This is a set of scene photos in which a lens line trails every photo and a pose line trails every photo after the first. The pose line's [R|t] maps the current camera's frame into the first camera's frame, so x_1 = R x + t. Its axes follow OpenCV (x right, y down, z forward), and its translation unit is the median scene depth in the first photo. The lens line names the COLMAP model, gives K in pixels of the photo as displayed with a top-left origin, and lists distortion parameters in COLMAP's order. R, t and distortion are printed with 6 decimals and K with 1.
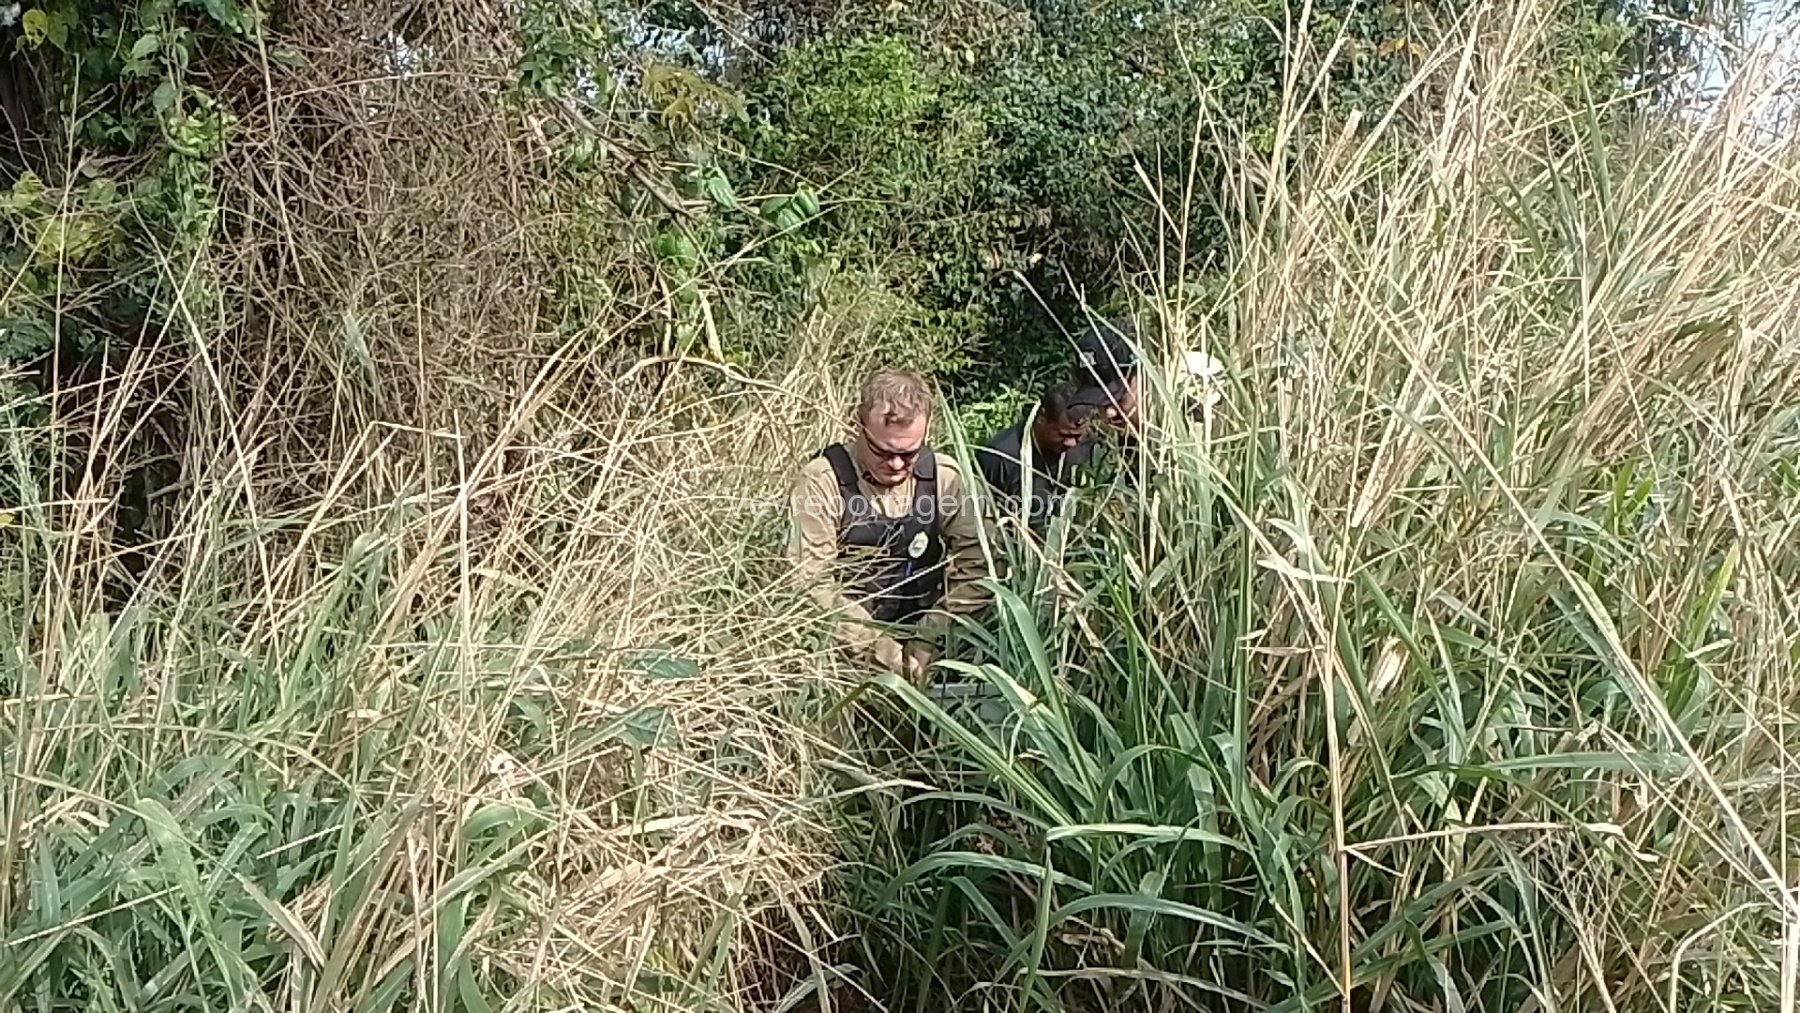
lens RADIAL K [[1543.3, 0, 959.4], [0, 1543.3, 508.5], [0, 0, 1]] dist [0.149092, -0.279747]
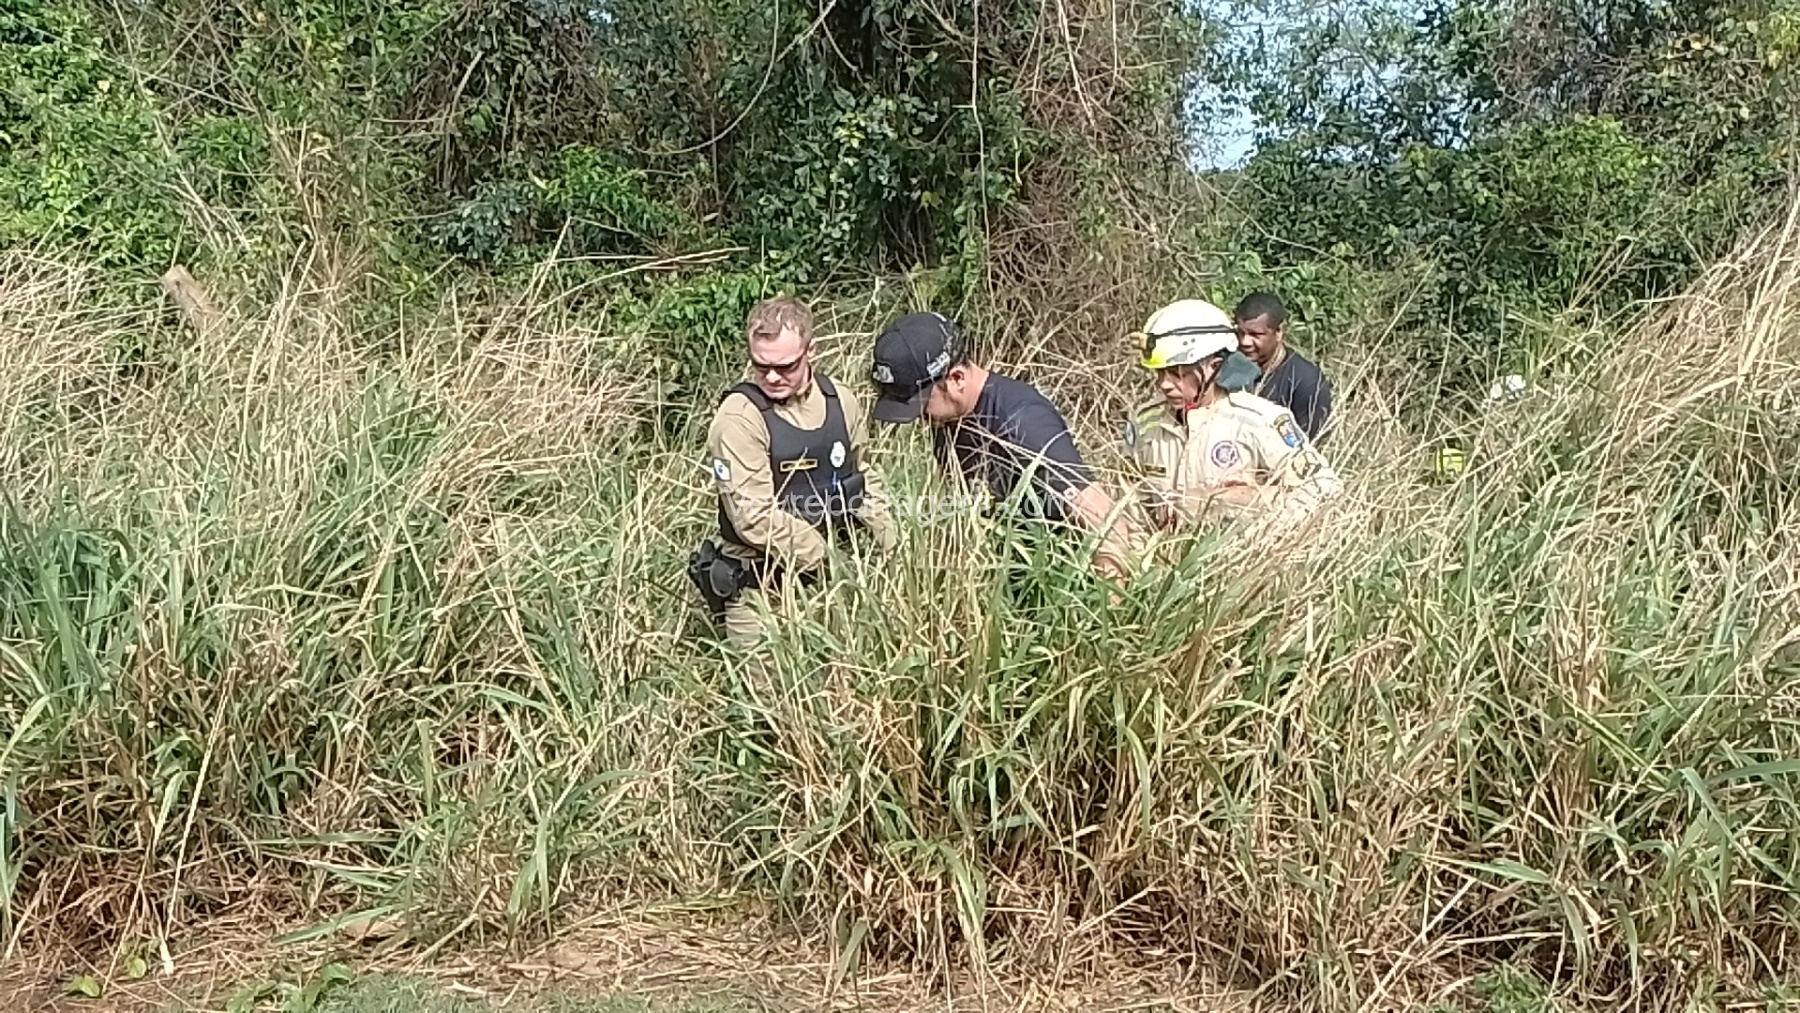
lens RADIAL K [[1455.4, 0, 891.1], [0, 1455.4, 568.8], [0, 0, 1]] dist [0.002649, -0.048140]
pose [[0.824474, 0.106616, -0.555766, 0.126157], [-0.092815, 0.994269, 0.053046, 0.025606], [0.558237, 0.007848, 0.829645, -0.166875]]
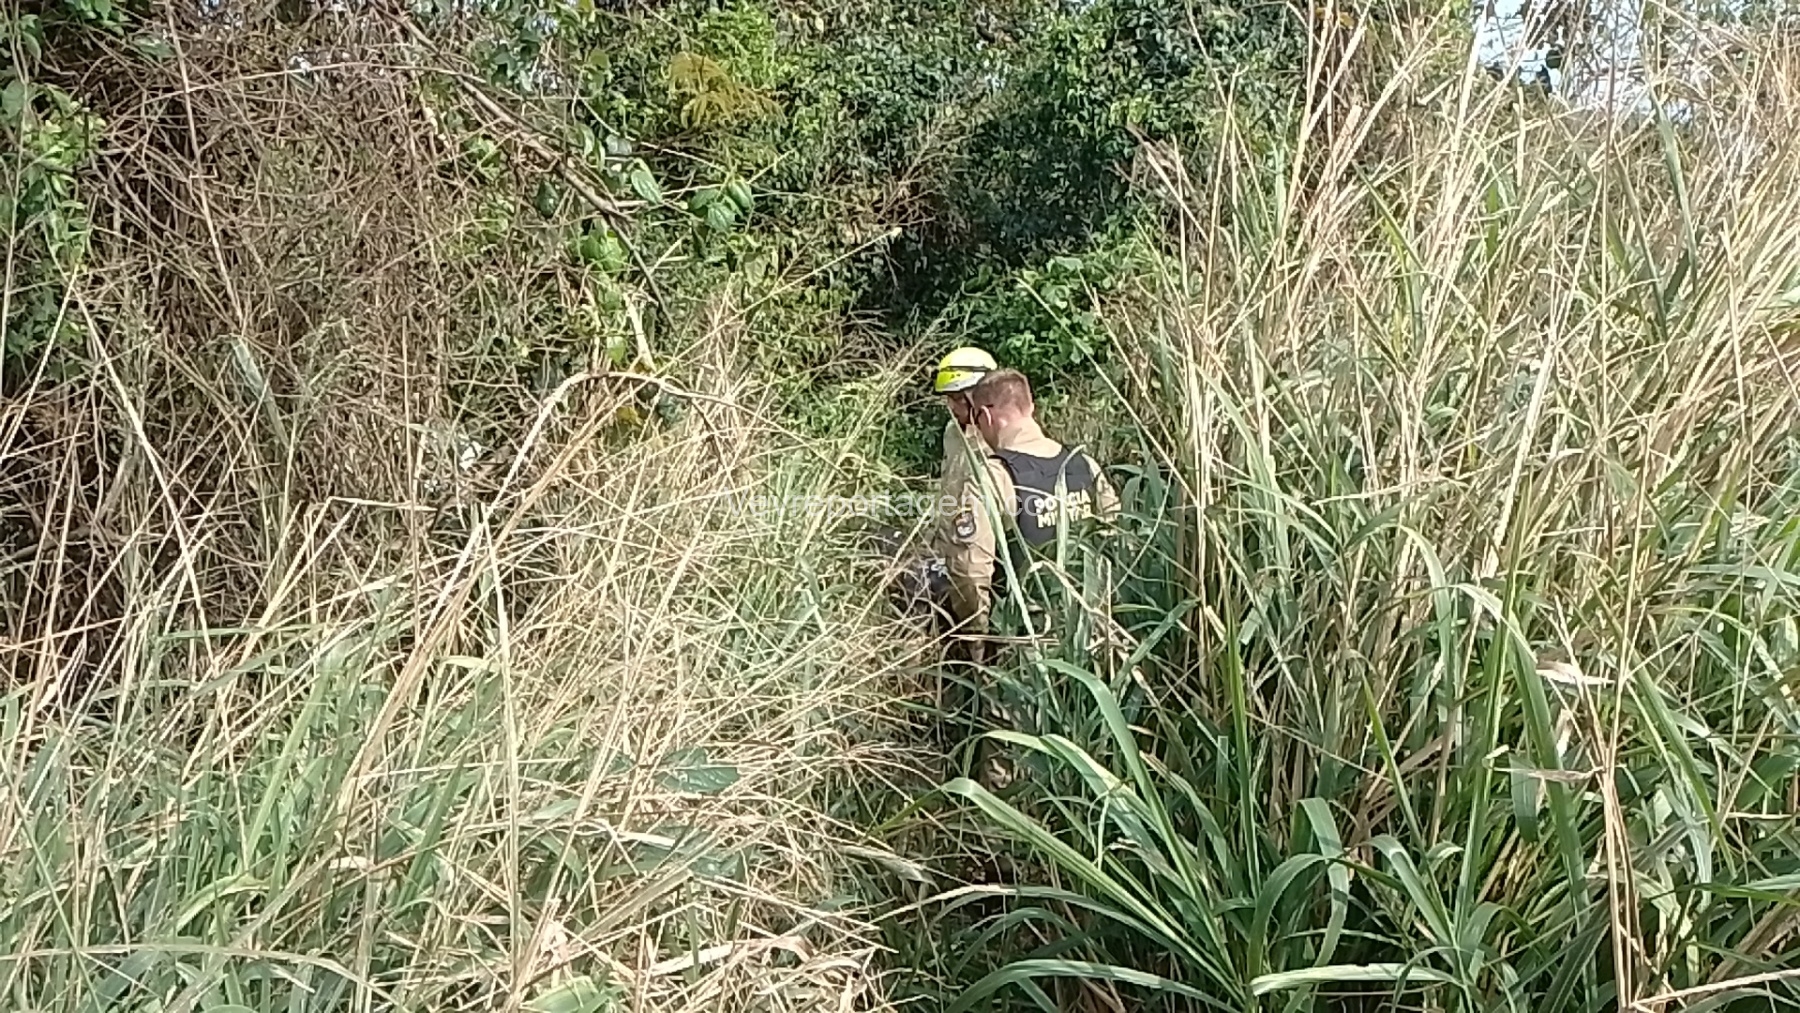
lens RADIAL K [[1543.3, 0, 959.4], [0, 1543.3, 508.5], [0, 0, 1]] dist [0.149092, -0.279747]
pose [[0.994201, -0.039111, 0.100169, -0.018816], [0.037075, 0.999068, 0.022110, -0.008238], [-0.100940, -0.018268, 0.994725, 0.021556]]
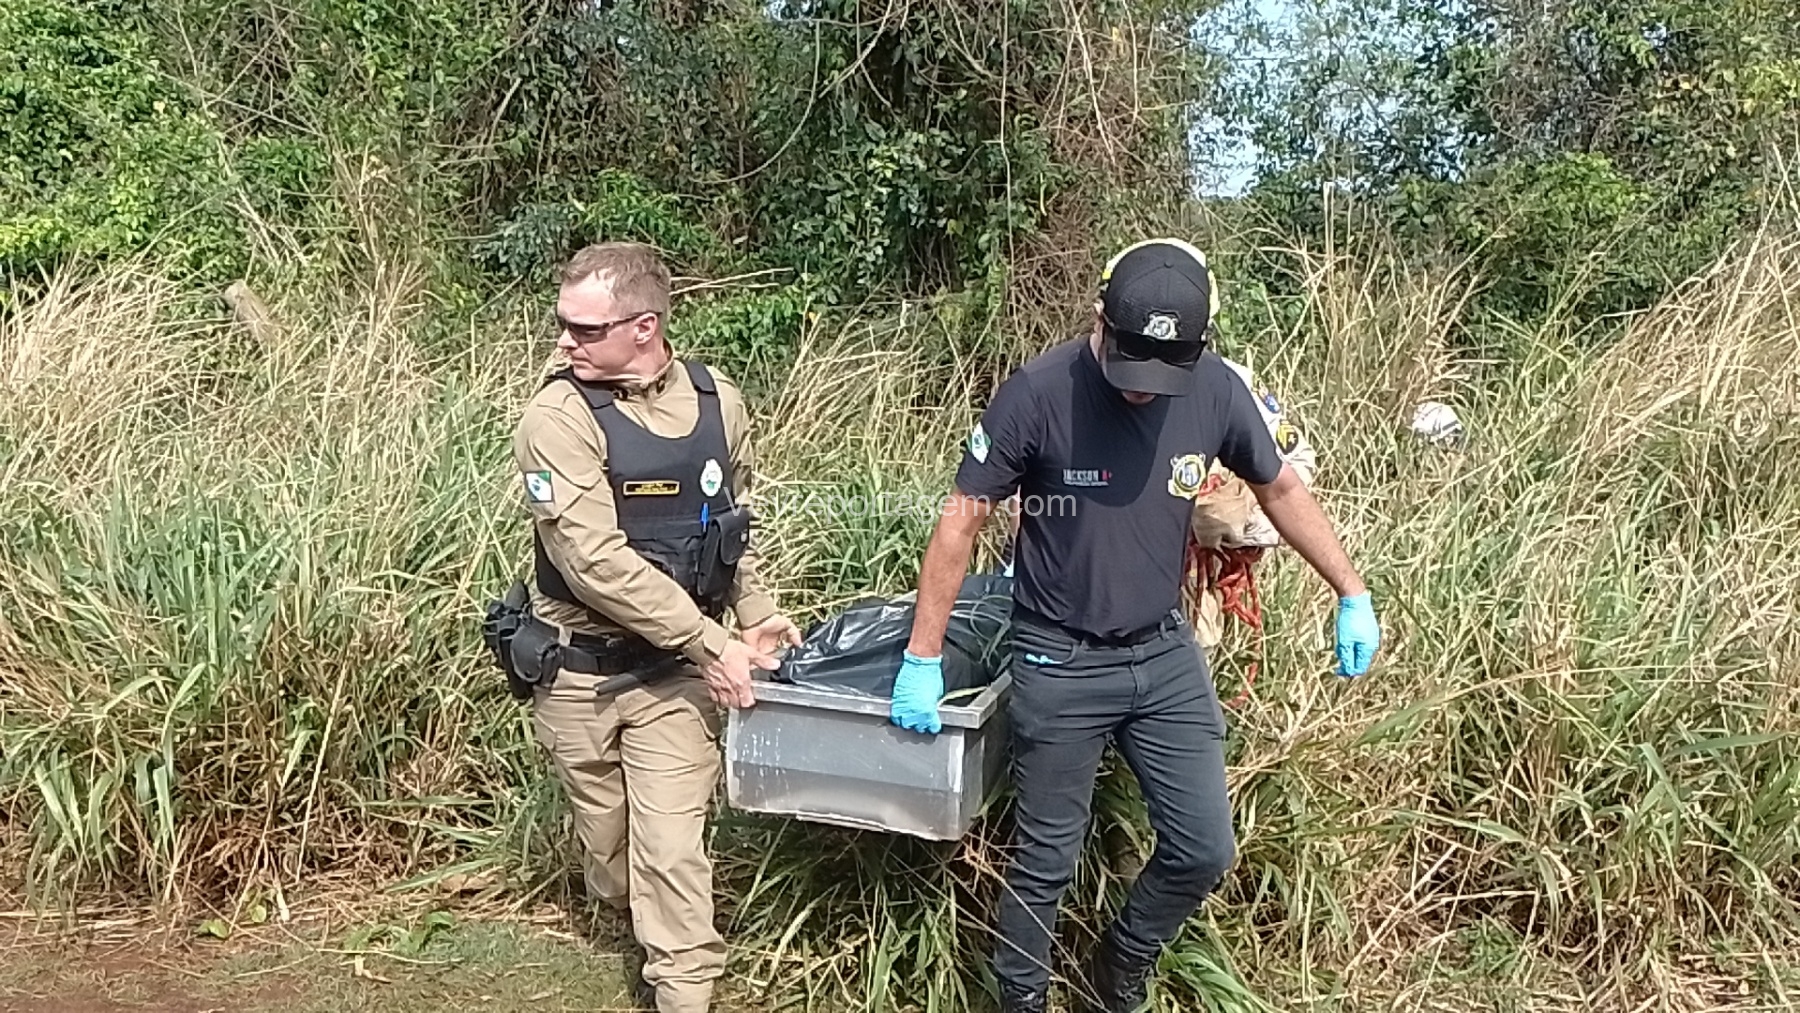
lens RADIAL K [[1445.4, 0, 902.7], [0, 1445.4, 590.6], [0, 0, 1]] dist [0.001104, -0.044819]
pose [[0.828548, 0.116222, -0.547724, 0.132765], [-0.104291, 0.993135, 0.052971, 0.029764], [0.550120, 0.013234, 0.834981, -0.191401]]
